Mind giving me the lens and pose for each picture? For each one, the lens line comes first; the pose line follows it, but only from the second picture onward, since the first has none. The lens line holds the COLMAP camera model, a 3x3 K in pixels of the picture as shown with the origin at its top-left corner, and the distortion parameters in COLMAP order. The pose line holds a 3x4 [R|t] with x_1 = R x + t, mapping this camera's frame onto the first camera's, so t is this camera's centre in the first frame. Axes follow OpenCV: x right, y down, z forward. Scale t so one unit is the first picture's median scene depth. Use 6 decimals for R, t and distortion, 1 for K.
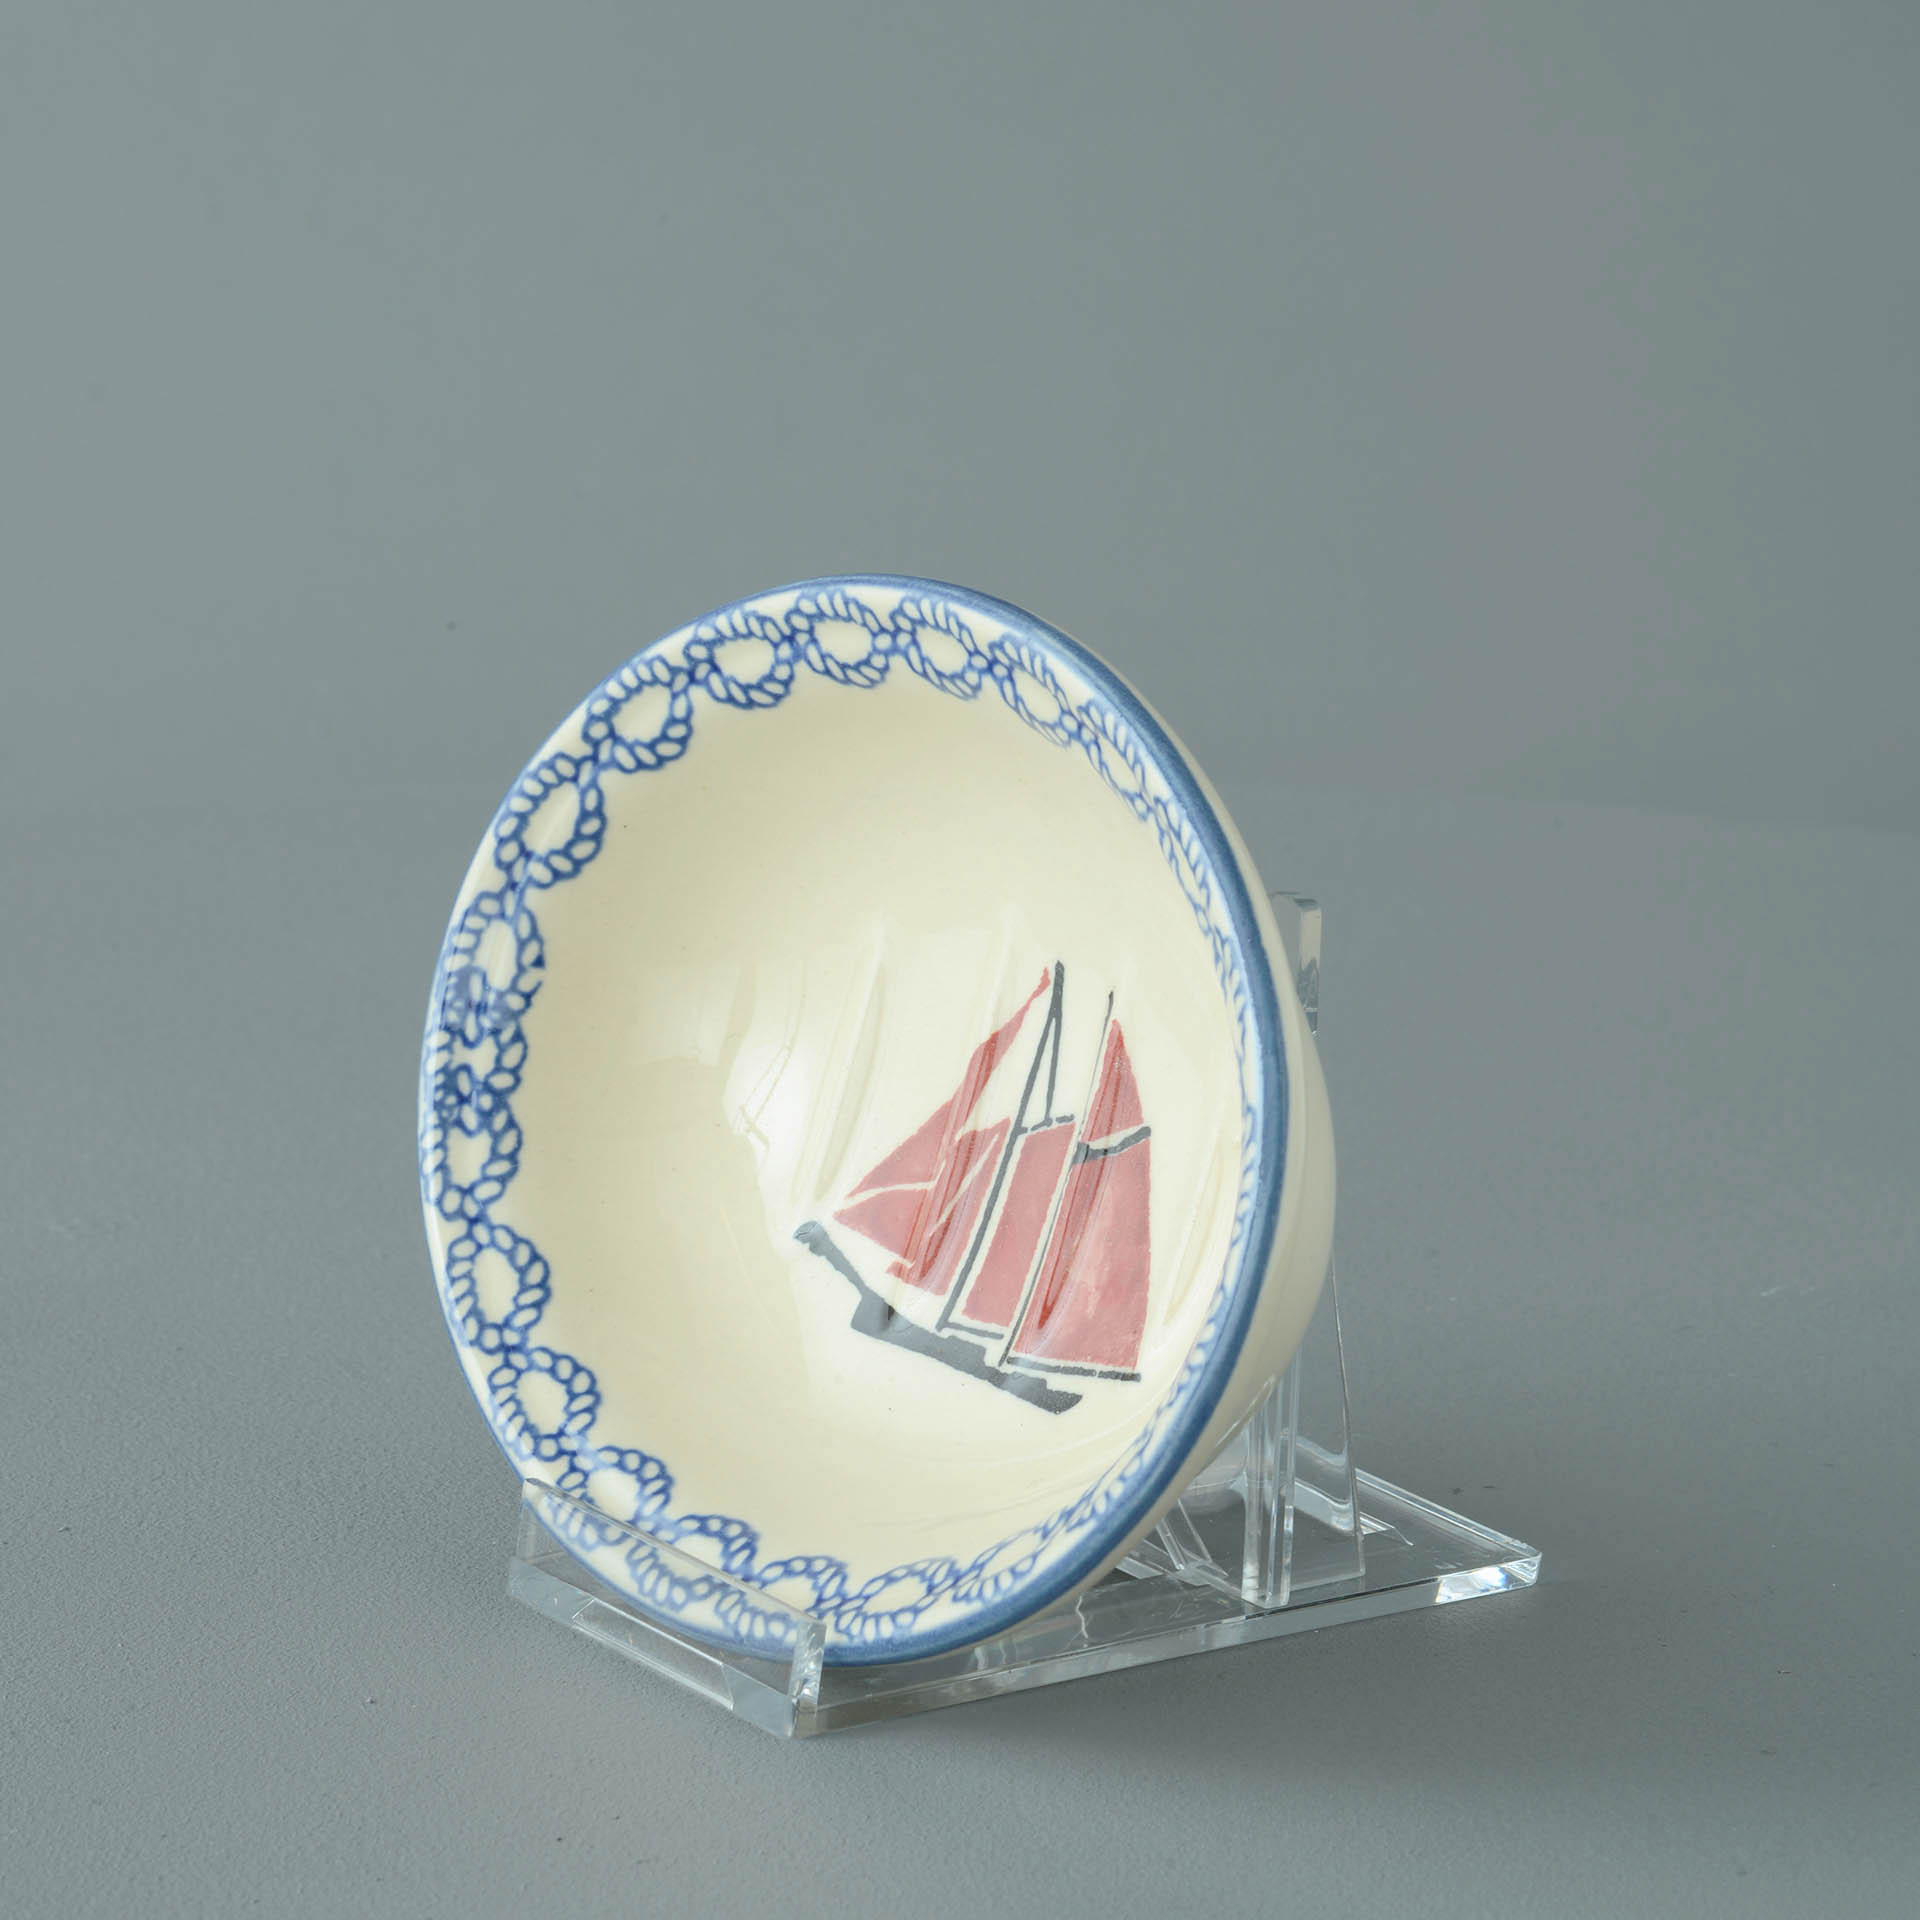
lens RADIAL K [[10578.8, 0, 963.3], [0, 10578.8, 949.9], [0, 0, 1]] dist [0.792998, 0.000000]
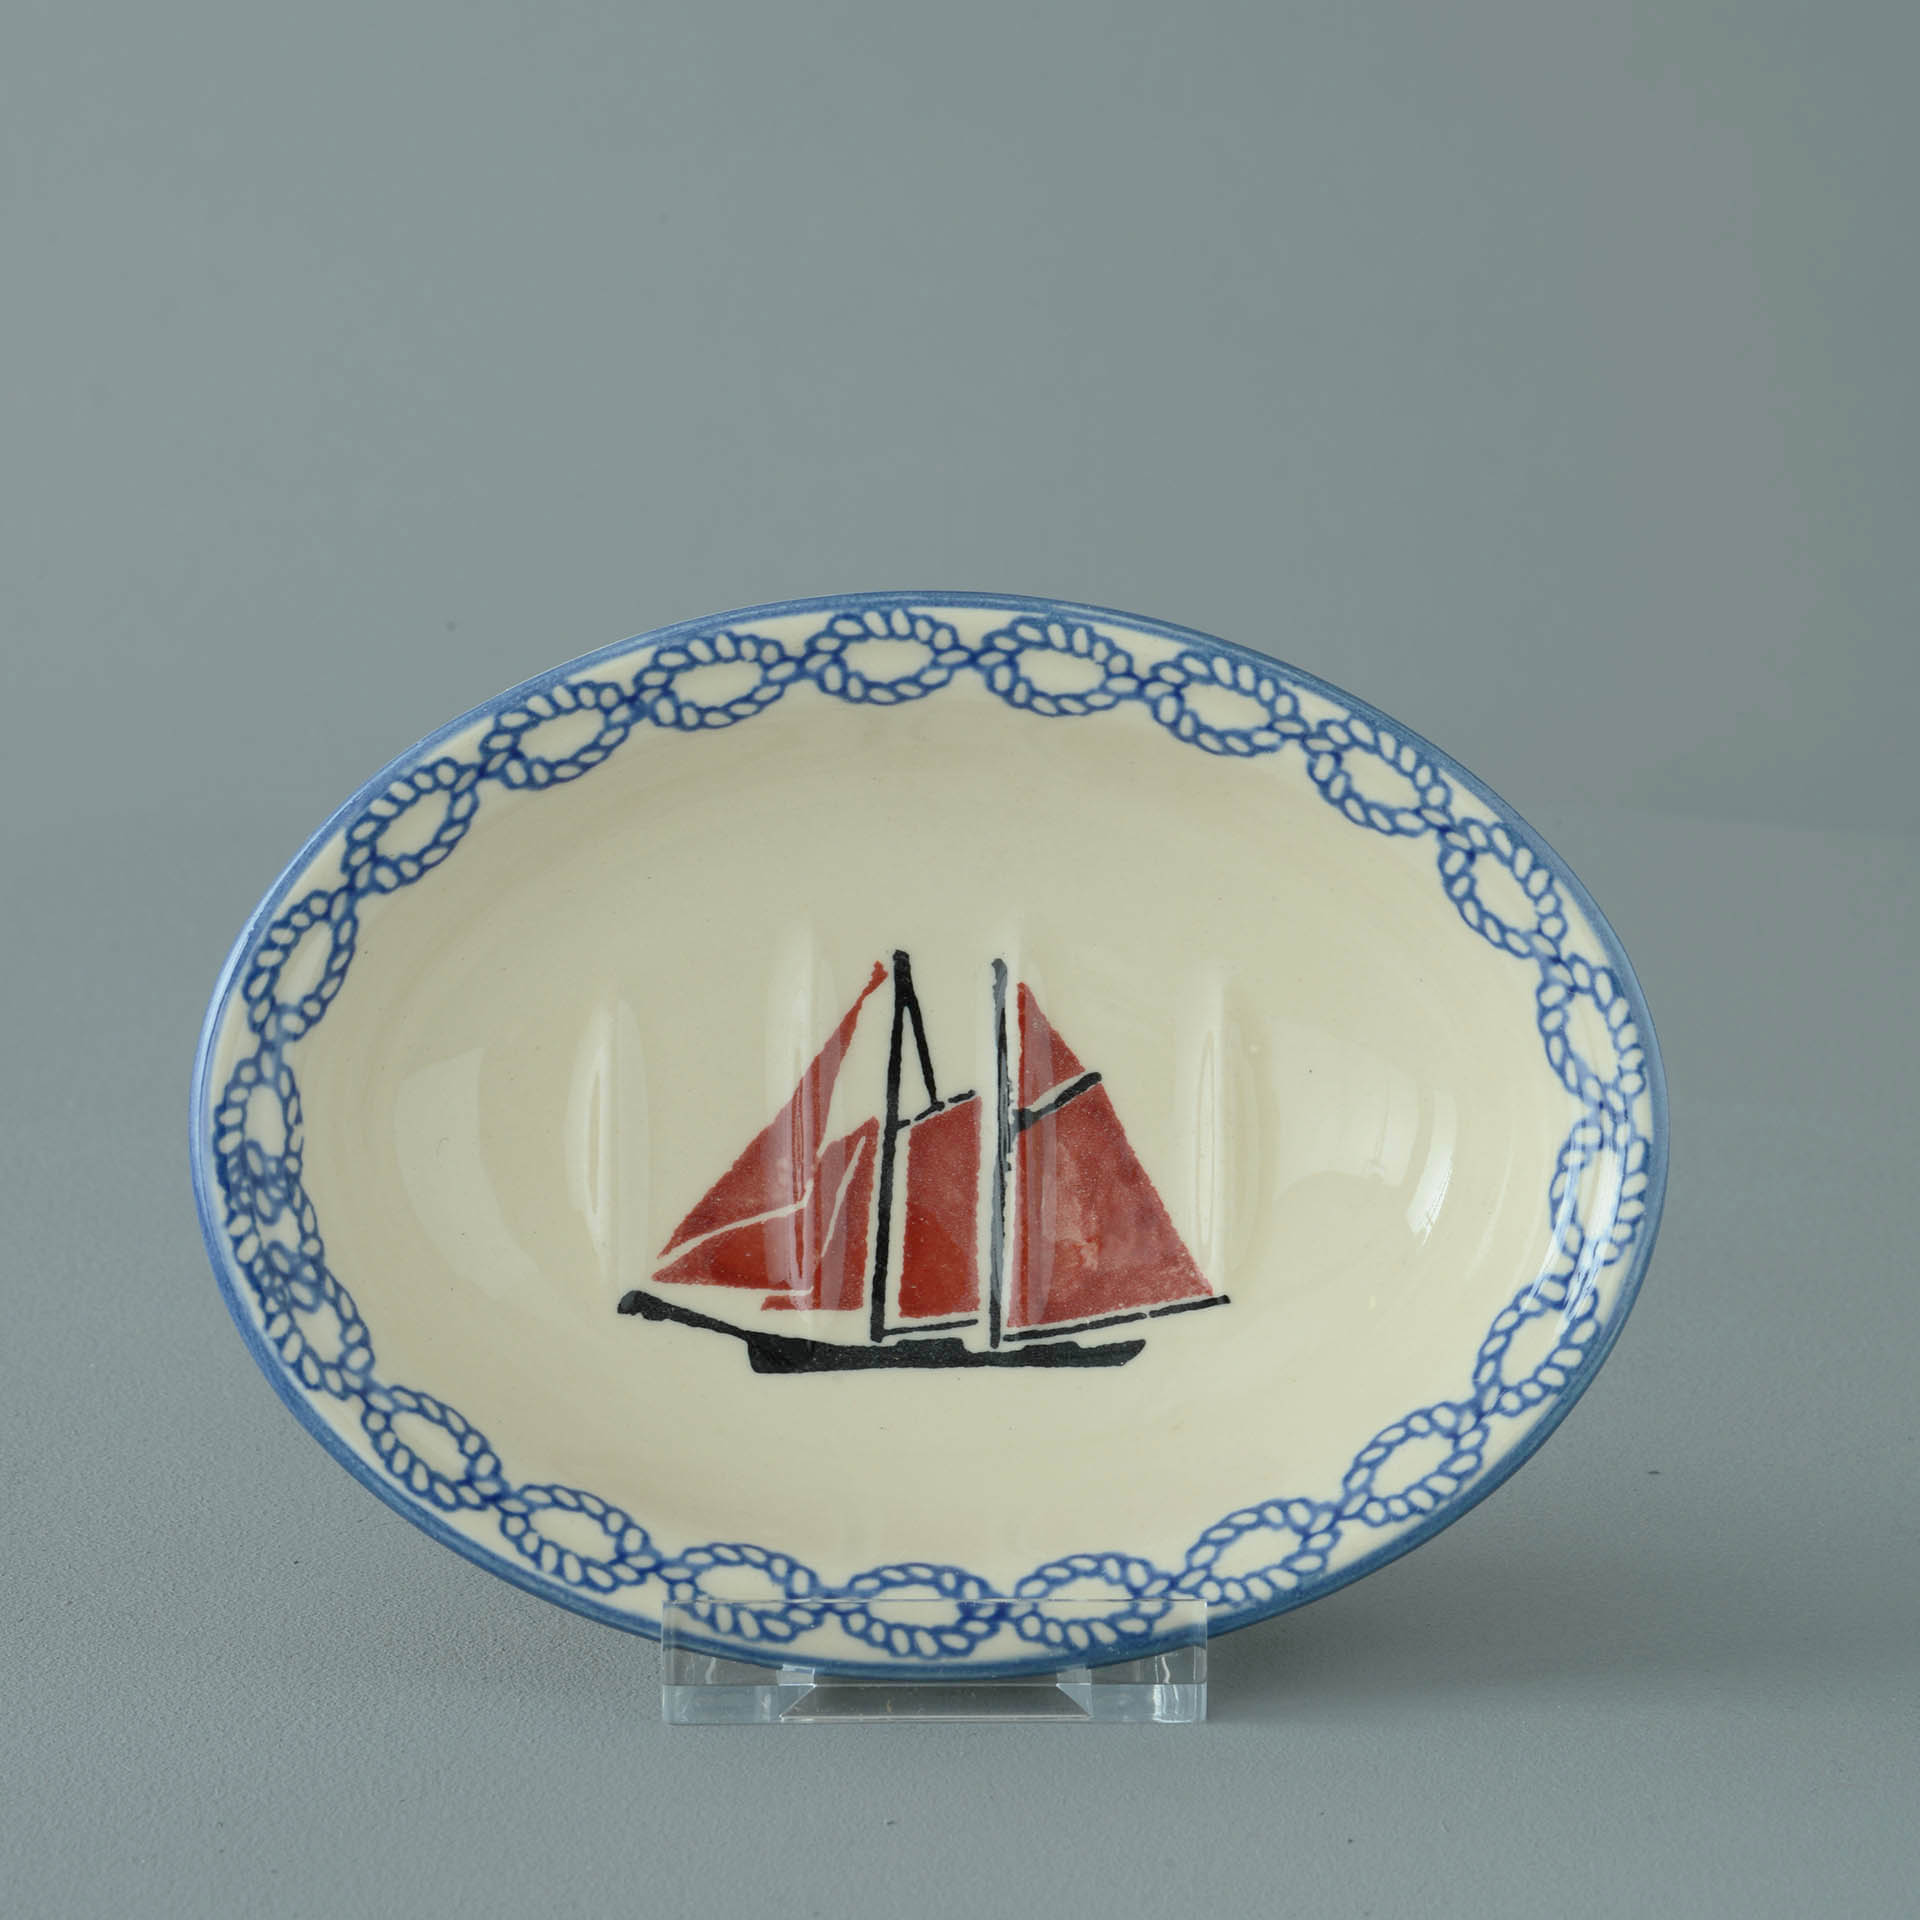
lens RADIAL K [[10578.8, 0, 961.9], [0, 10578.8, 964.7], [0, 0, 1]] dist [0.792998, 0.000000]
pose [[0.523028, -0.227728, 0.821329, -0.798068], [0.217515, 0.967399, 0.129714, -0.124245], [-0.824093, 0.110807, 0.555512, 0.430653]]
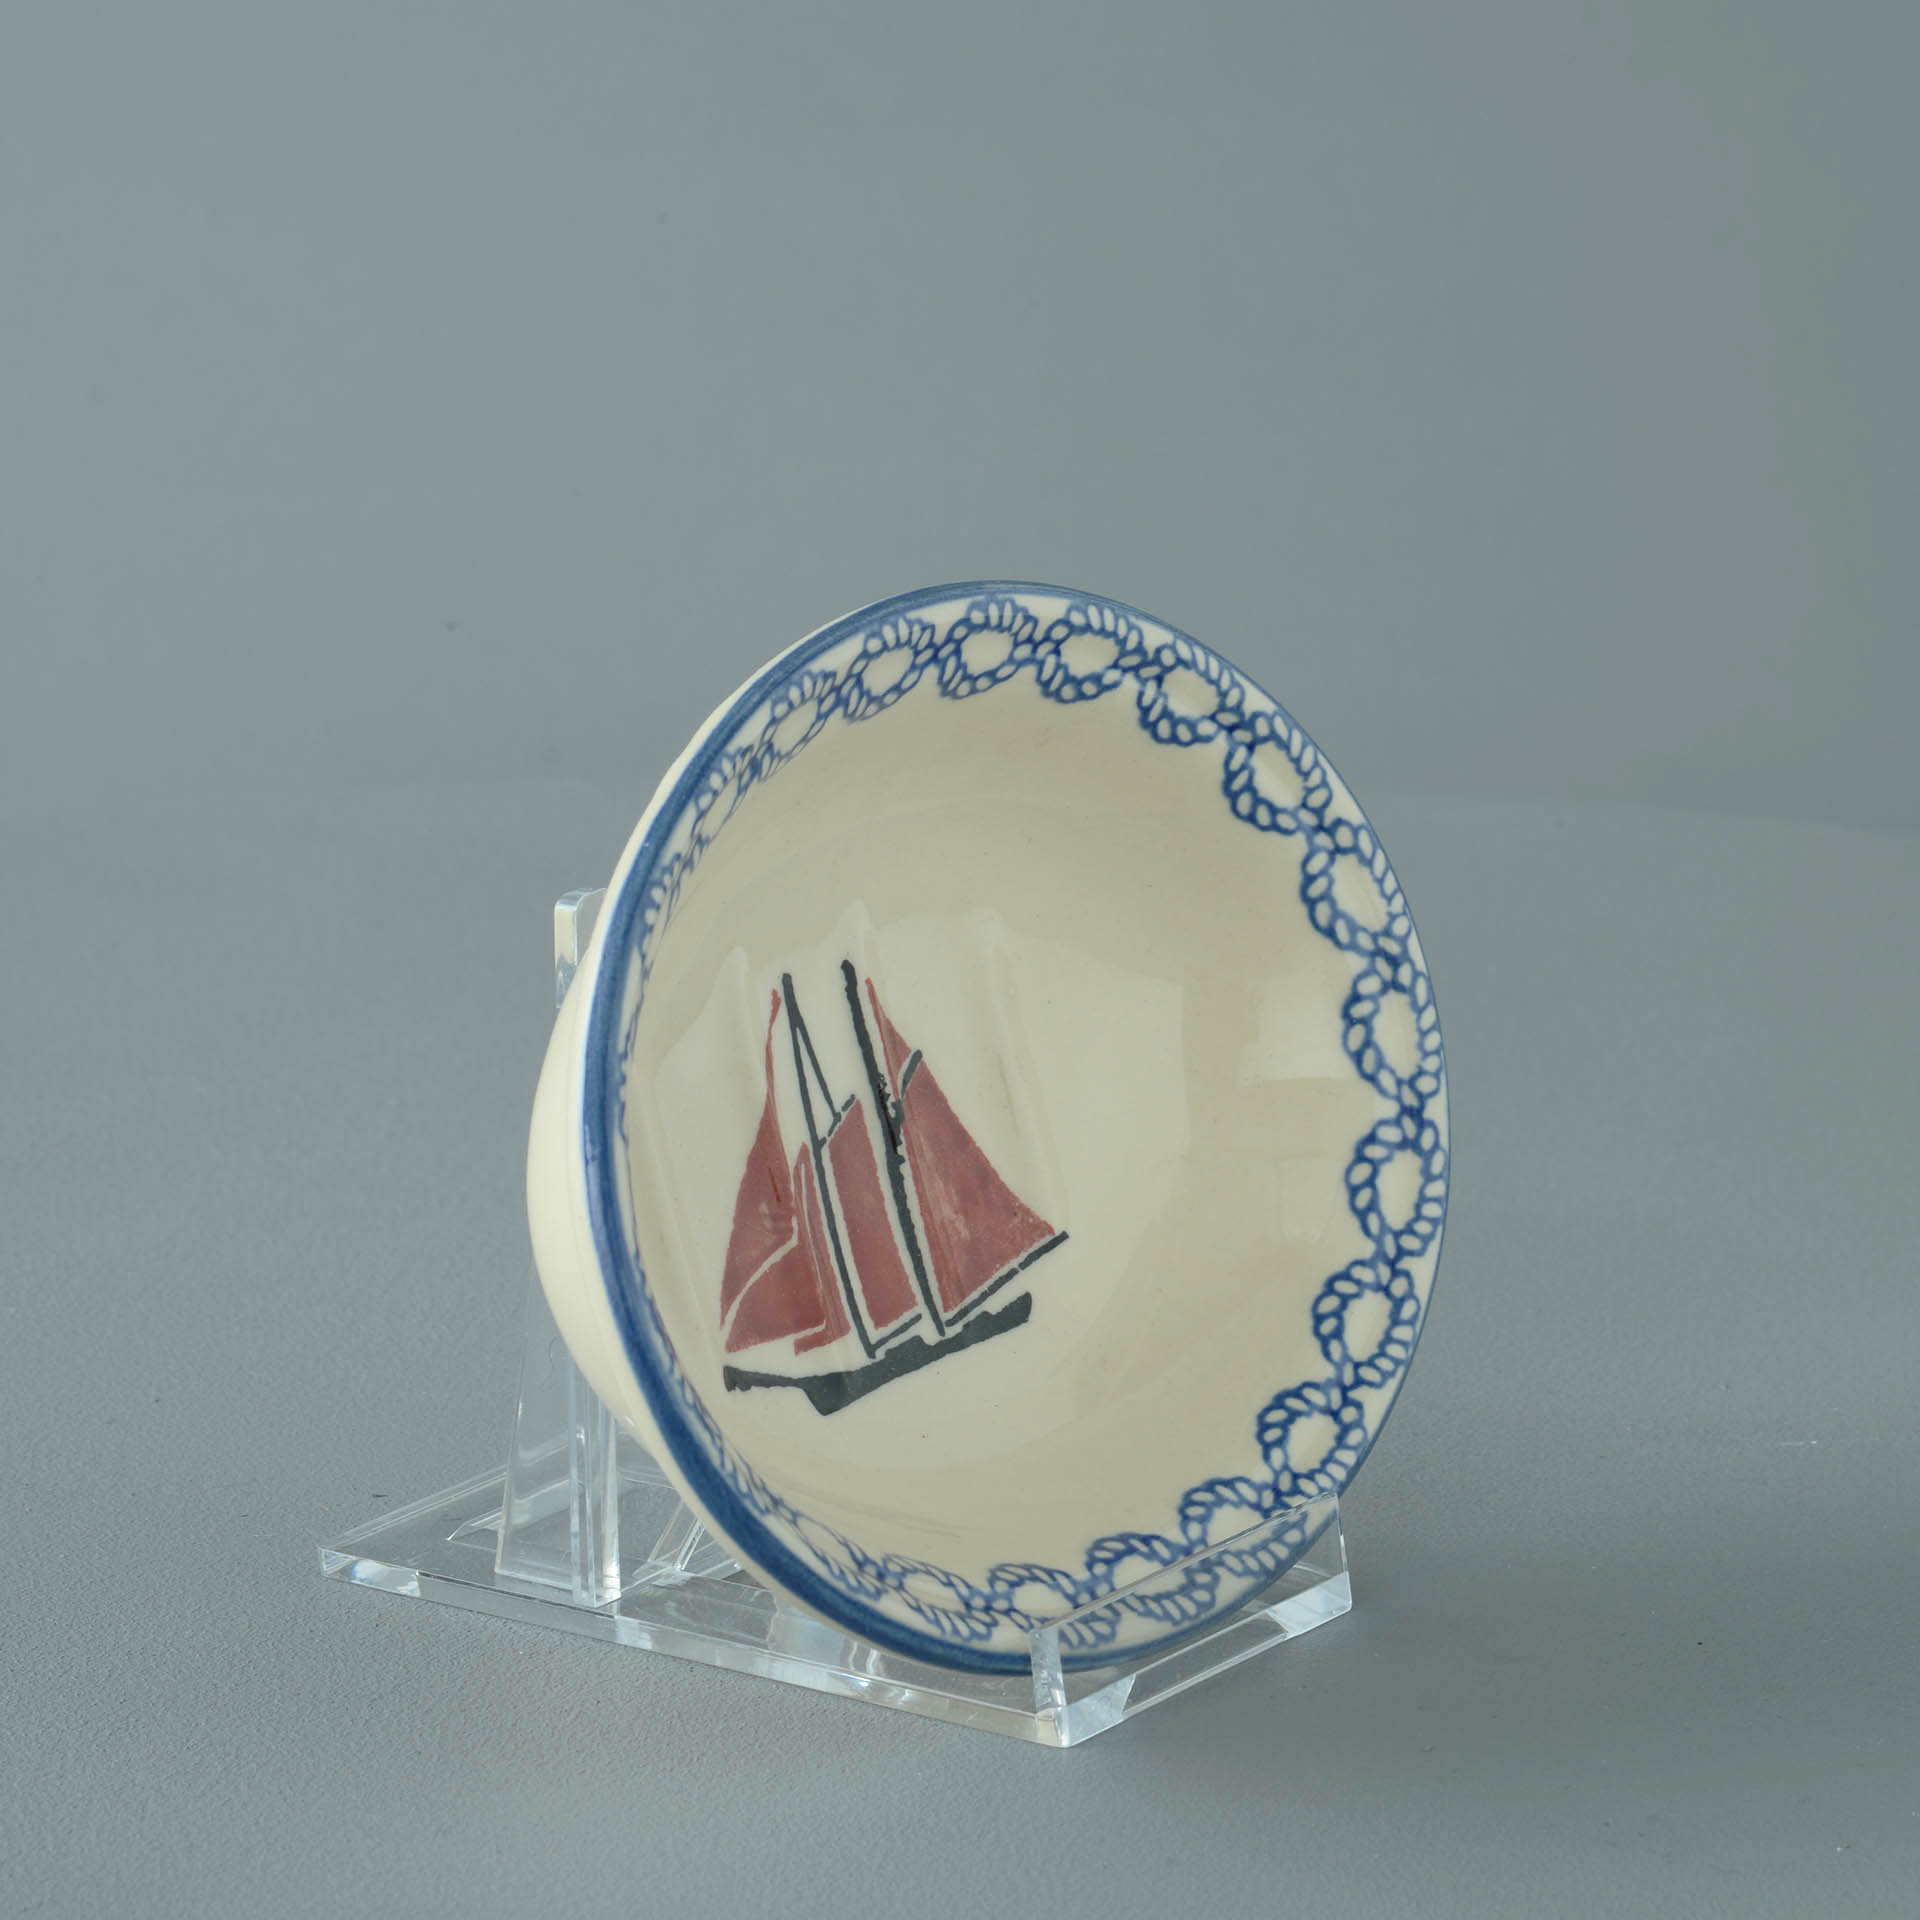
lens RADIAL K [[10578.8, 0, 961.8], [0, 10578.8, 964.2], [0, 0, 1]] dist [0.792998, 0.000000]
pose [[-0.376167, -0.257331, 0.890101, -0.866727], [0.227184, 0.905718, 0.357857, -0.345644], [-0.898268, 0.336831, -0.282240, 1.243834]]
